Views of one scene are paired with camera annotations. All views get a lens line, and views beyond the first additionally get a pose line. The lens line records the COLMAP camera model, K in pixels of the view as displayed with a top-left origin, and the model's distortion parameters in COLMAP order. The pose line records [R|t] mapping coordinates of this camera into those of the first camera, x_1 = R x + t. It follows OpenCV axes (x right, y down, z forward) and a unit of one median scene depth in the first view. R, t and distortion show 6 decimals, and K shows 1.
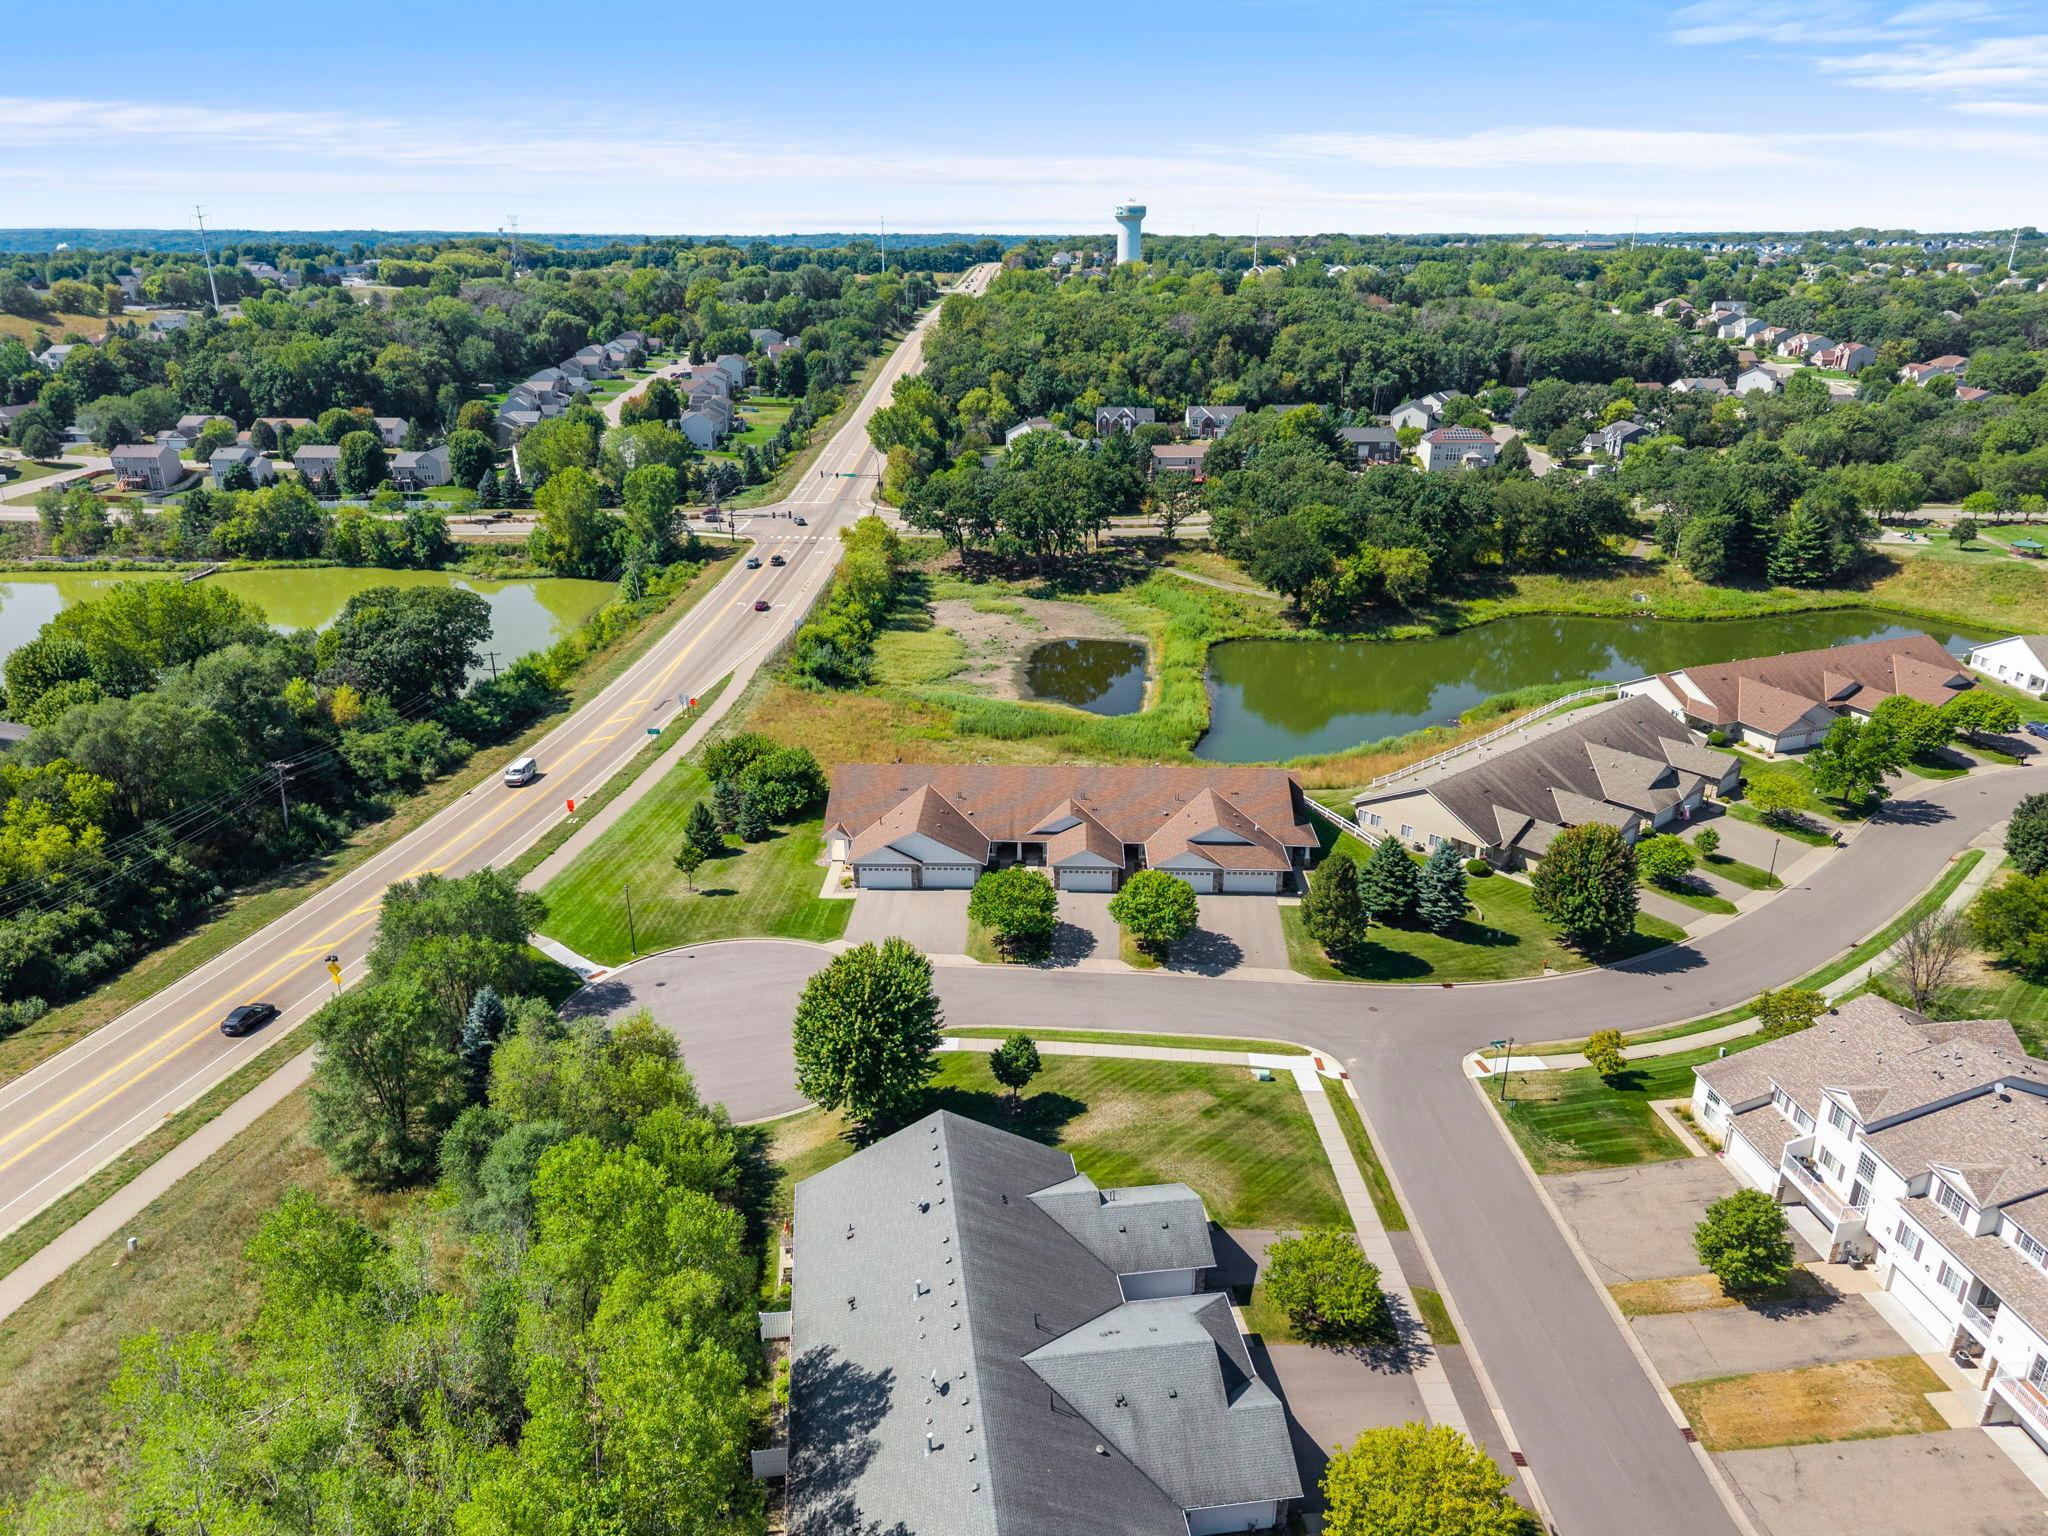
lens RADIAL K [[1381.7, 0, 1035.4], [0, 1381.7, 755.5], [0, 0, 1]] dist [0.026253, -0.026037]
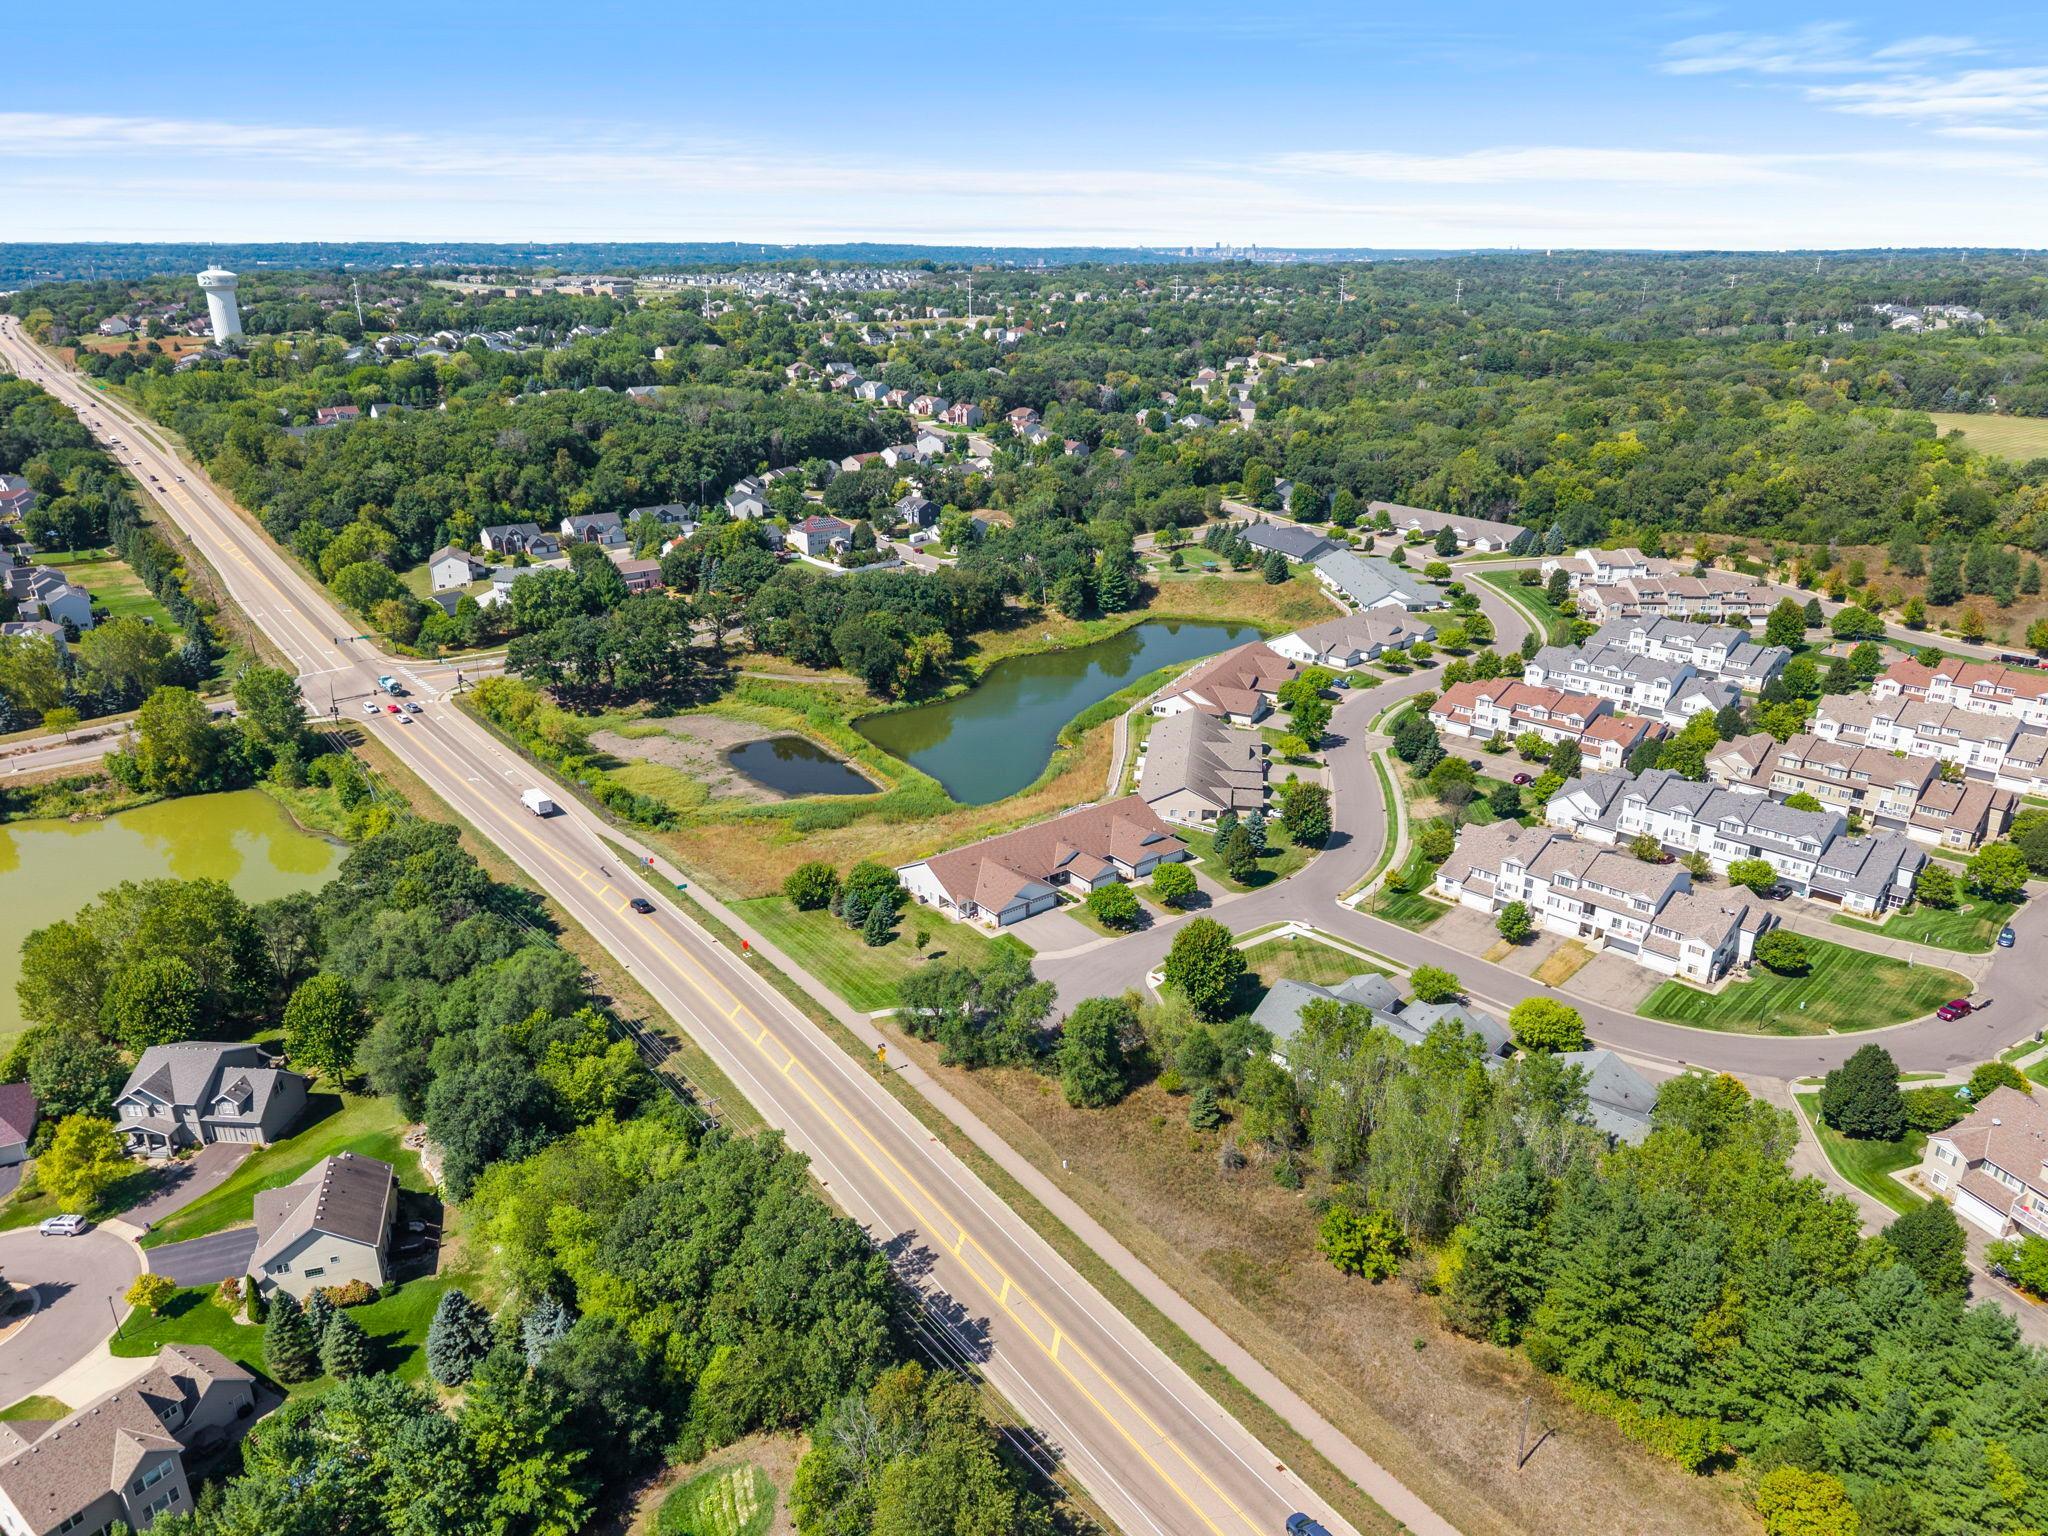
lens RADIAL K [[1368.5, 0, 1033.9], [0, 1368.5, 760.0], [0, 0, 1]] dist [0.067106, -0.119945]
pose [[0.766623, -0.224833, 0.601448, -0.481507], [0.222785, 0.971641, 0.079250, -0.101156], [-0.602209, 0.073239, 0.794972, -0.154795]]
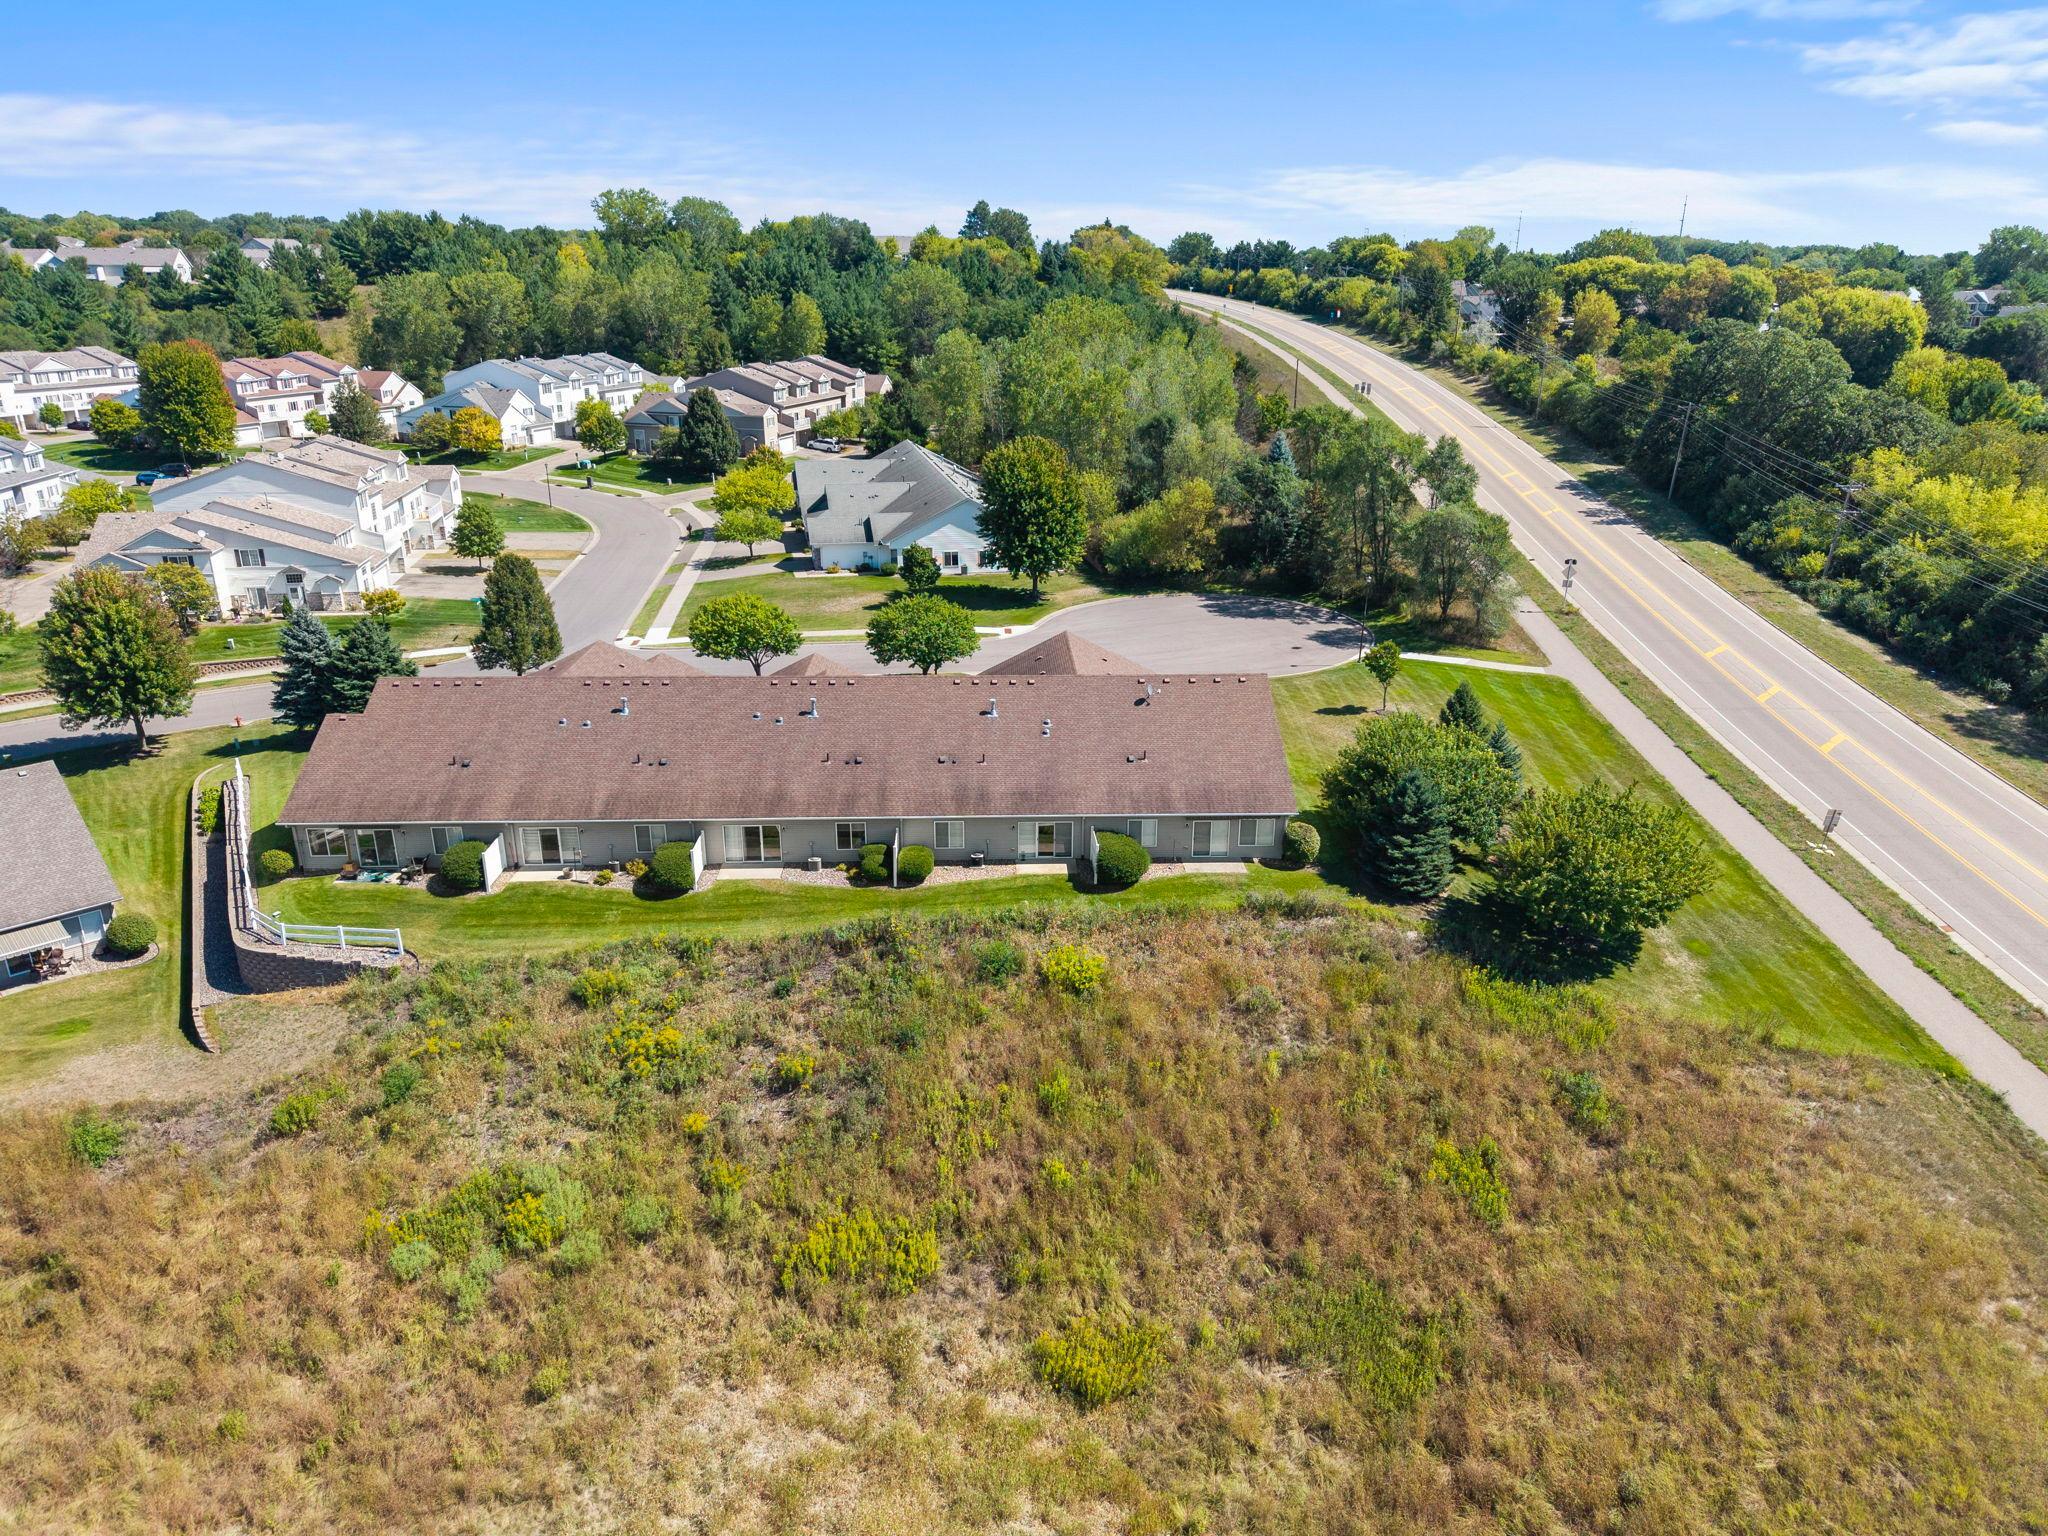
lens RADIAL K [[1370.2, 0, 1034.6], [0, 1370.2, 767.4], [0, 0, 1]] dist [0.012713, -0.009069]
pose [[-0.997713, 0.015791, -0.065716, -0.011681], [-0.030471, 0.762806, 0.645910, -0.150824], [0.060328, 0.646435, -0.760580, 0.714507]]
